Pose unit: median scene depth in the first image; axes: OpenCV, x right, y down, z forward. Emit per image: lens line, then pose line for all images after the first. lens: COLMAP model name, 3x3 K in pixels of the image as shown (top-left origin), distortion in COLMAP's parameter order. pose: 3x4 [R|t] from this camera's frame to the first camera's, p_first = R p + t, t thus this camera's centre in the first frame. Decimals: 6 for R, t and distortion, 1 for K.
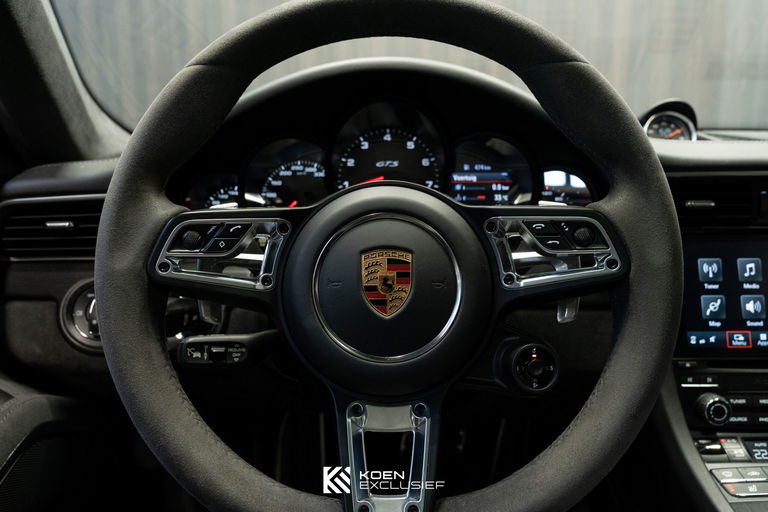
lens RADIAL K [[591.3, 0, 384.3], [0, 591.3, 257.4], [0, 0, 1]] dist [0.005219, 0.000404]
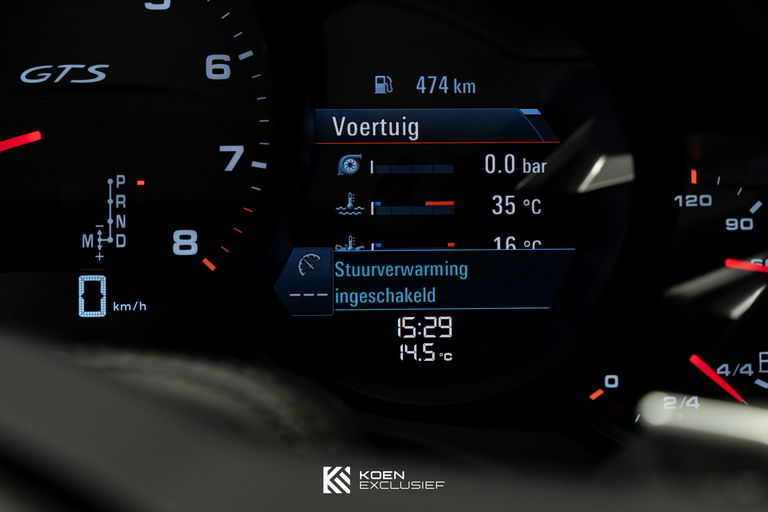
lens RADIAL K [[1421.7, 0, 383.0], [0, 1421.7, 255.6], [0, 0, 1]] dist [0.027528, 0.000000]
pose [[0.998884, -0.007486, 0.046636, 0.110626], [0.003722, 0.996764, 0.080301, -0.128719], [-0.047086, -0.080038, 0.995679, 0.386902]]
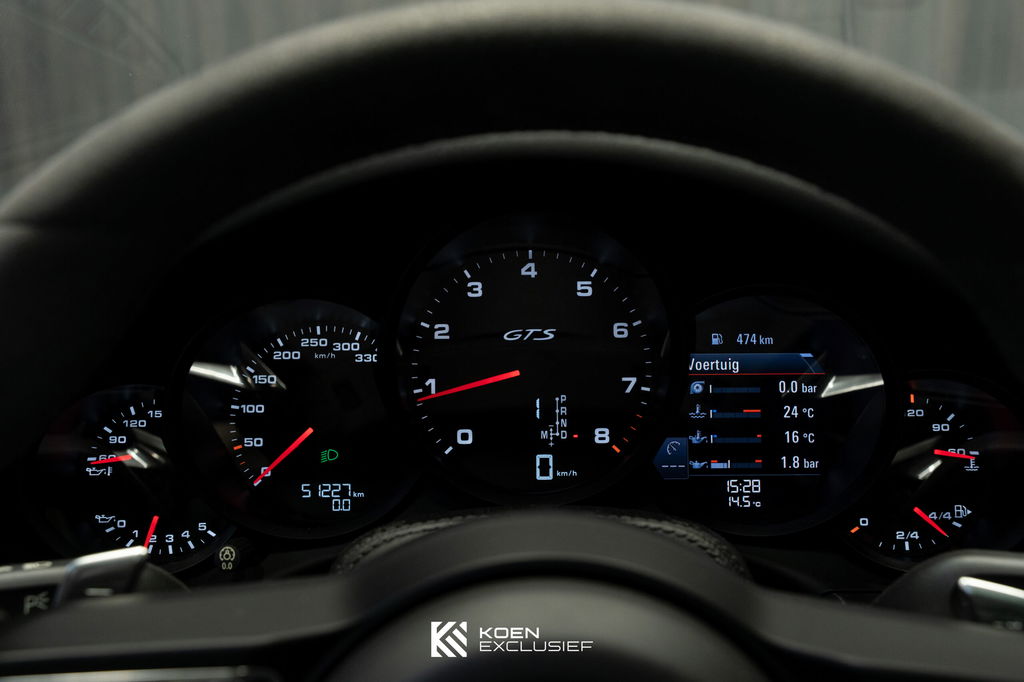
lens RADIAL K [[1059.5, 0, 511.8], [0, 1059.5, 342.0], [0, 0, 1]] dist [-0.004235, 0.000000]
pose [[0.999887, -0.006121, 0.013756, -0.017419], [0.005421, 0.998716, 0.050368, -0.189835], [-0.014047, -0.050288, 0.998636, 0.248558]]
